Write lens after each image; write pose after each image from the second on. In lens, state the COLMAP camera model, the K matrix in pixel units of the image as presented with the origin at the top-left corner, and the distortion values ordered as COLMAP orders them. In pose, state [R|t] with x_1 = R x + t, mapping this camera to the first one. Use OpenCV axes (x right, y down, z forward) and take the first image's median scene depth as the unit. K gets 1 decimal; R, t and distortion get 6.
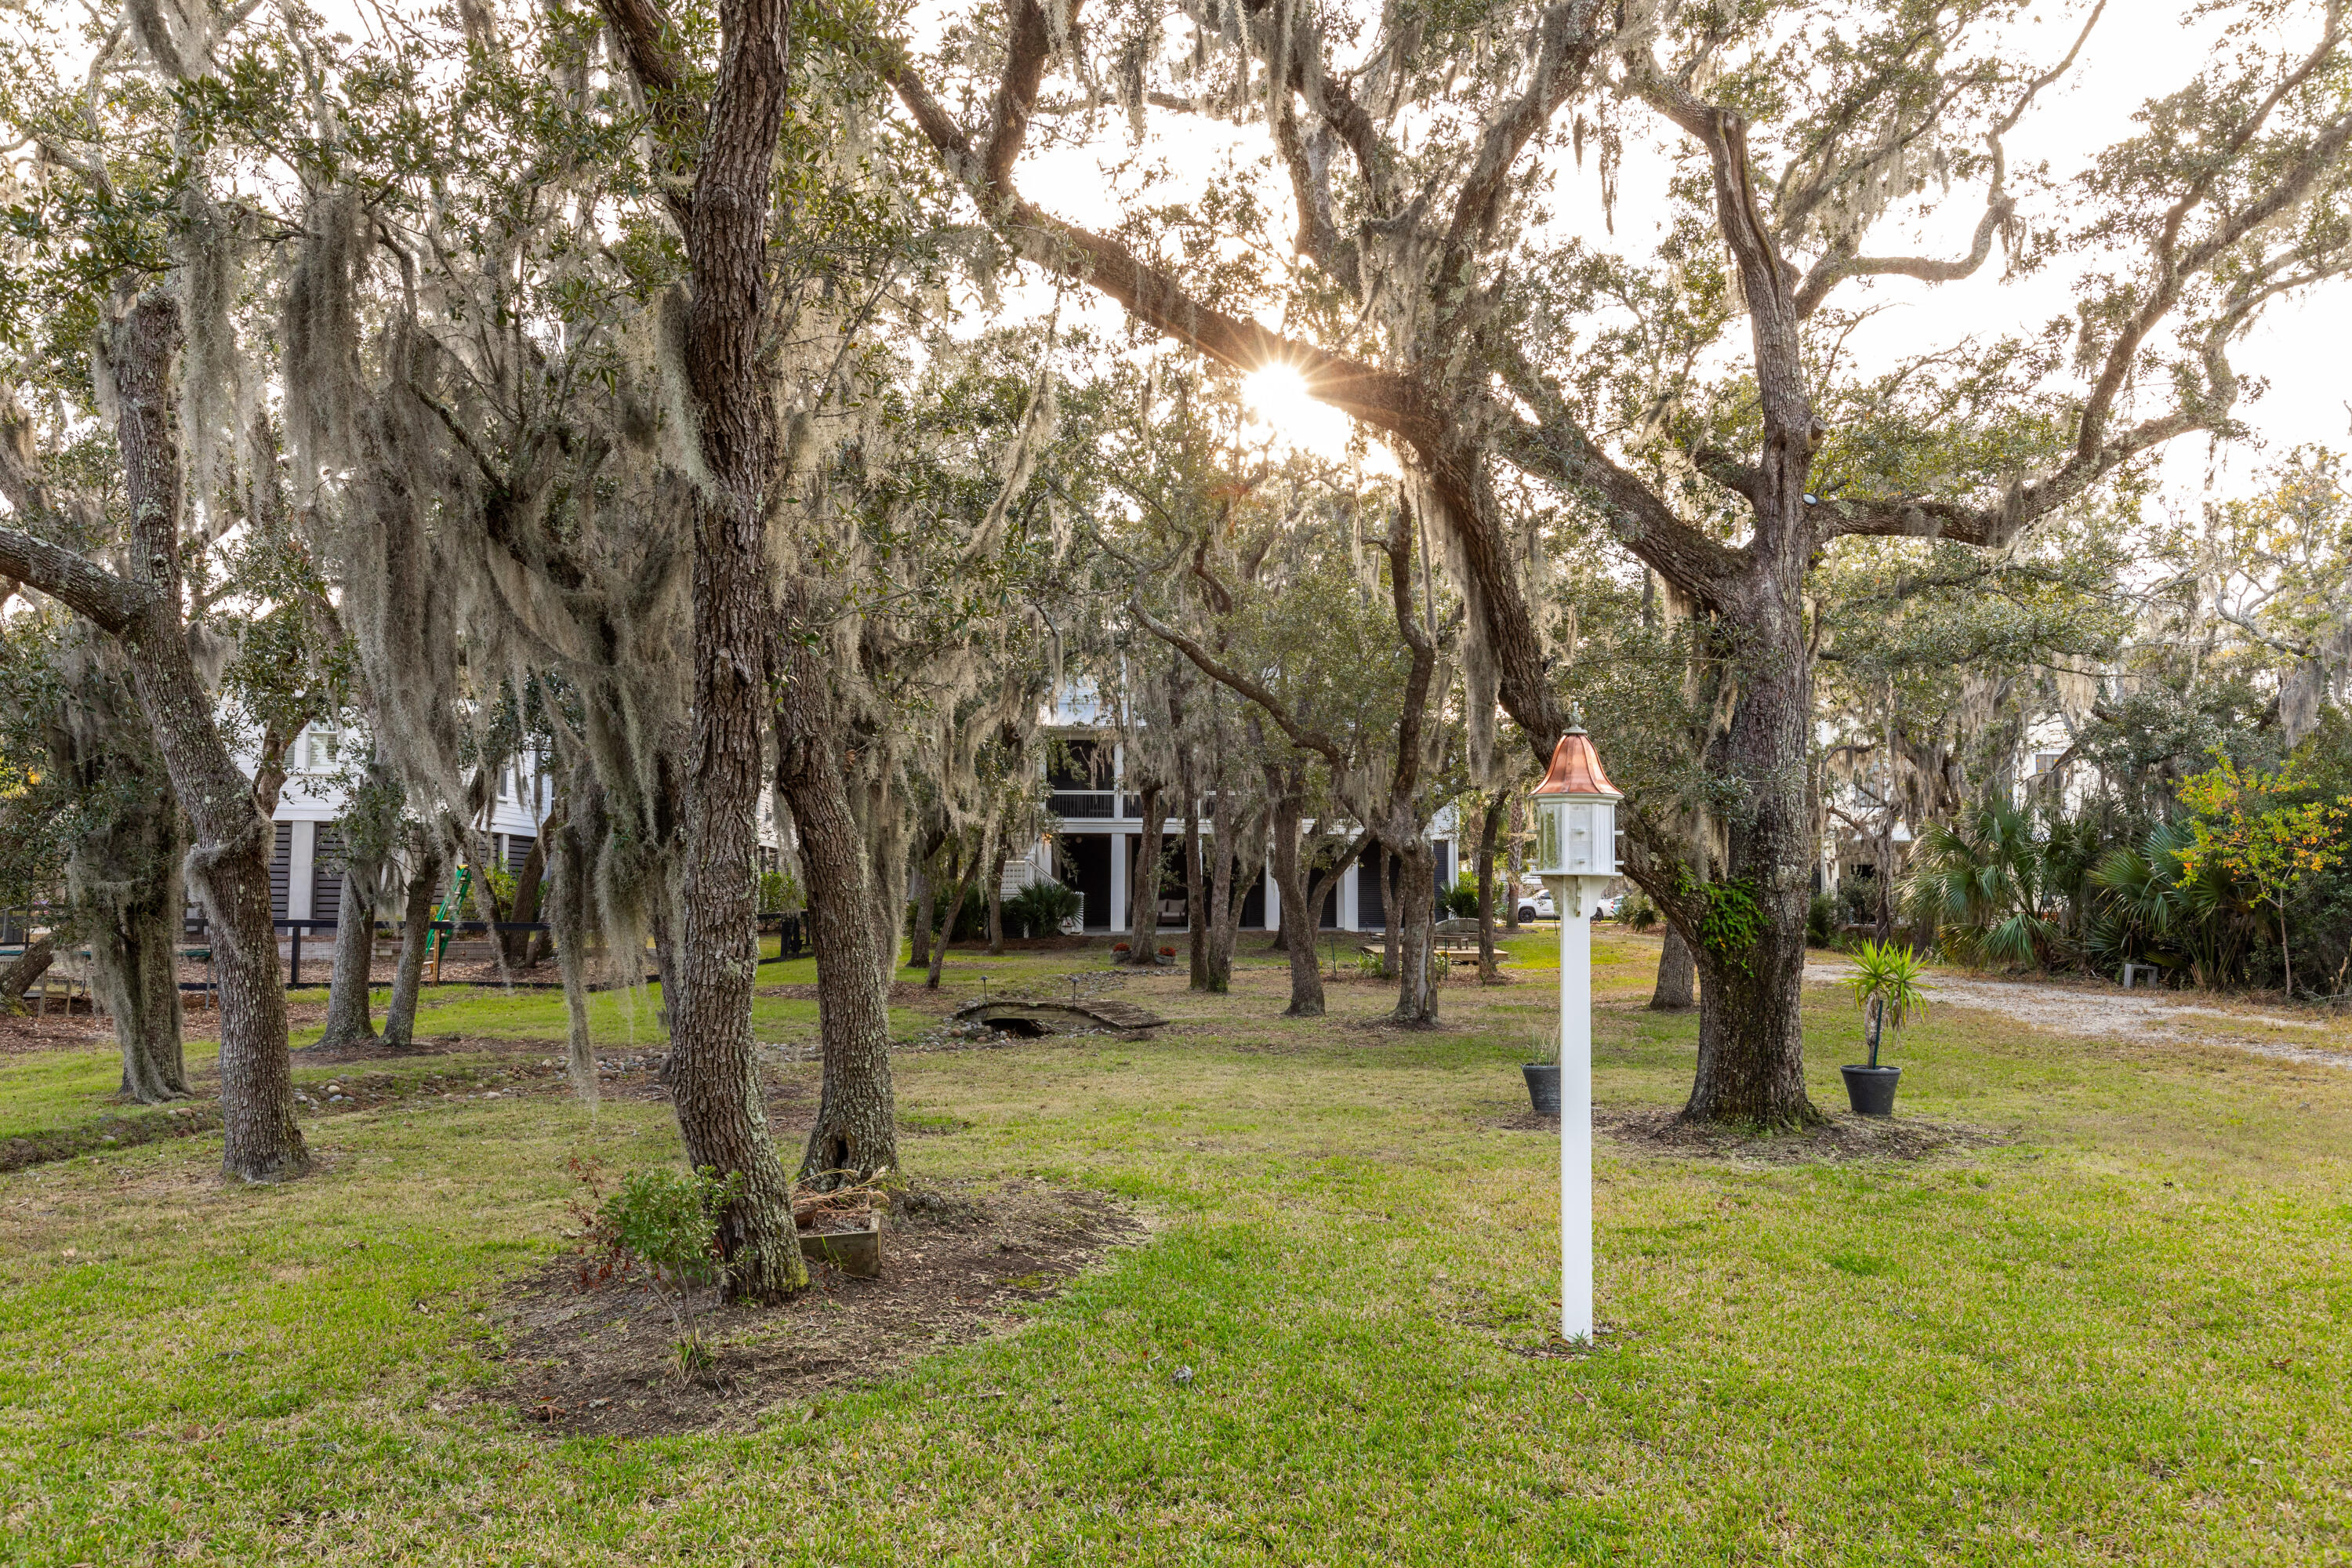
lens RADIAL K [[1600.6, 0, 1176.6], [0, 1600.6, 783.3], [0, 0, 1]] dist [-0.000529, -0.001809]
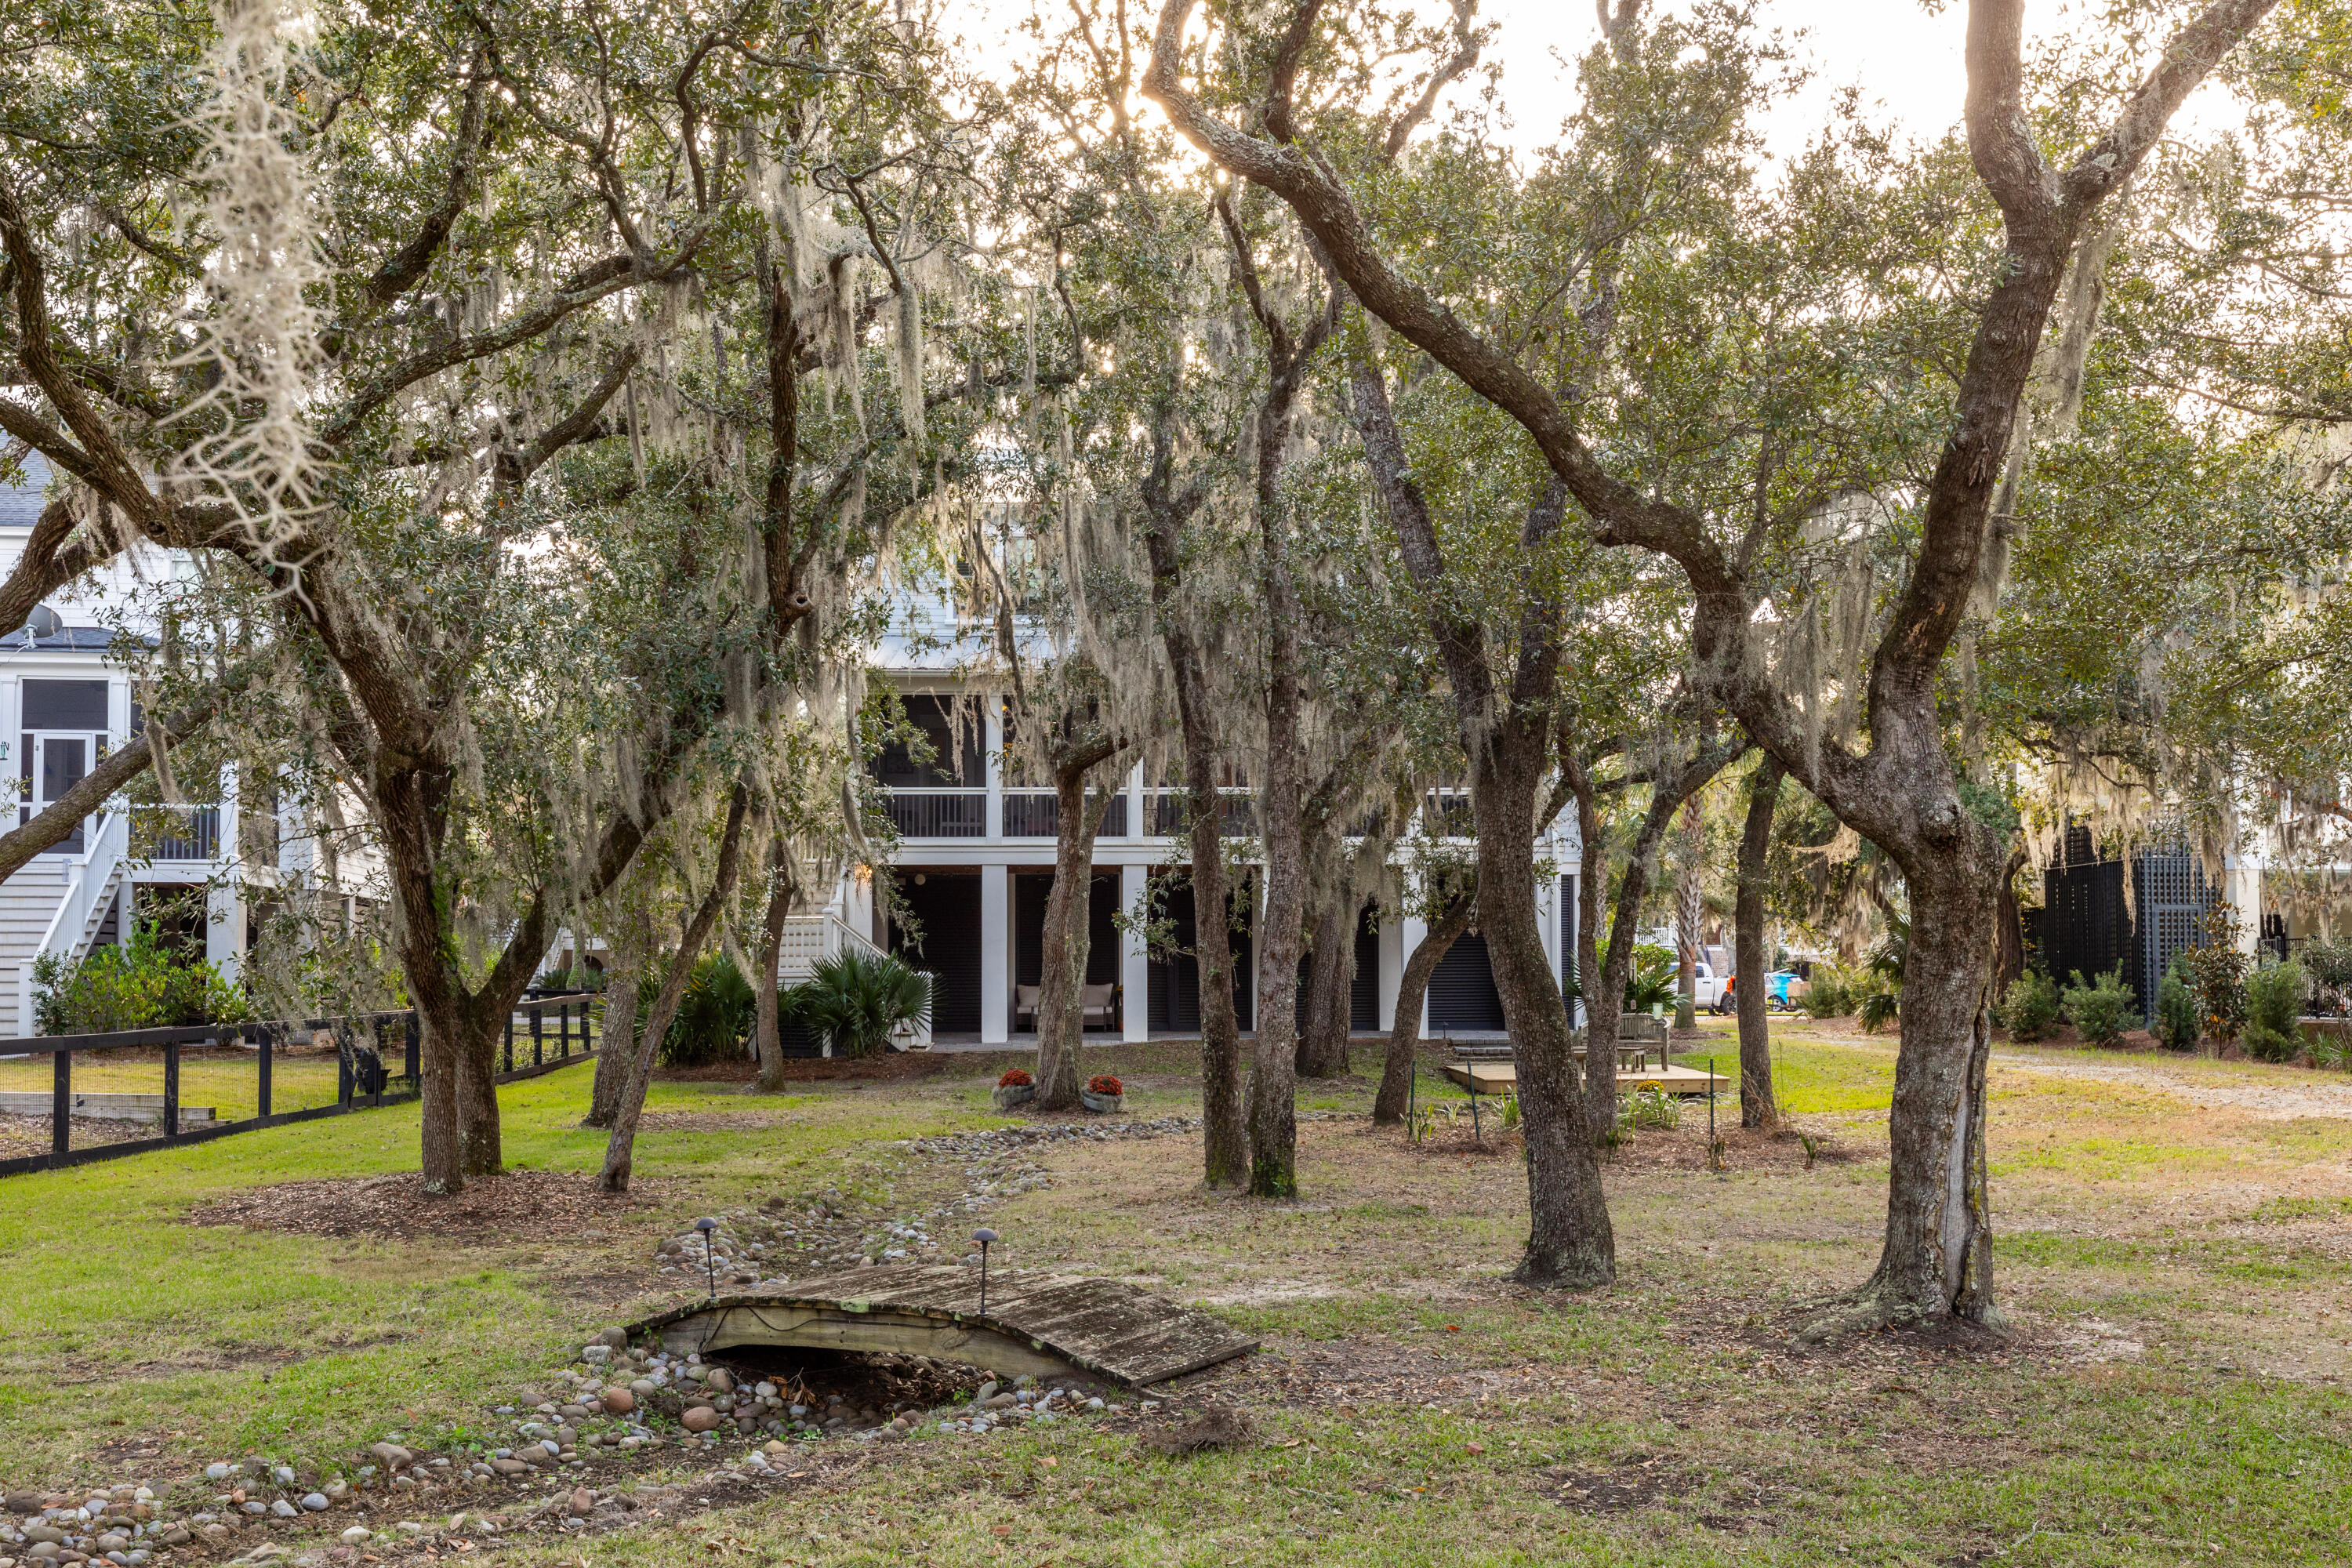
lens RADIAL K [[2390.6, 0, 1177.6], [0, 2390.6, 794.6], [0, 0, 1]] dist [0.012382, 0.000000]
pose [[0.998564, -0.005867, 0.053258, -0.019185], [0.006208, 0.999961, -0.006222, 0.014290], [-0.053220, 0.006544, 0.998561, 0.197407]]
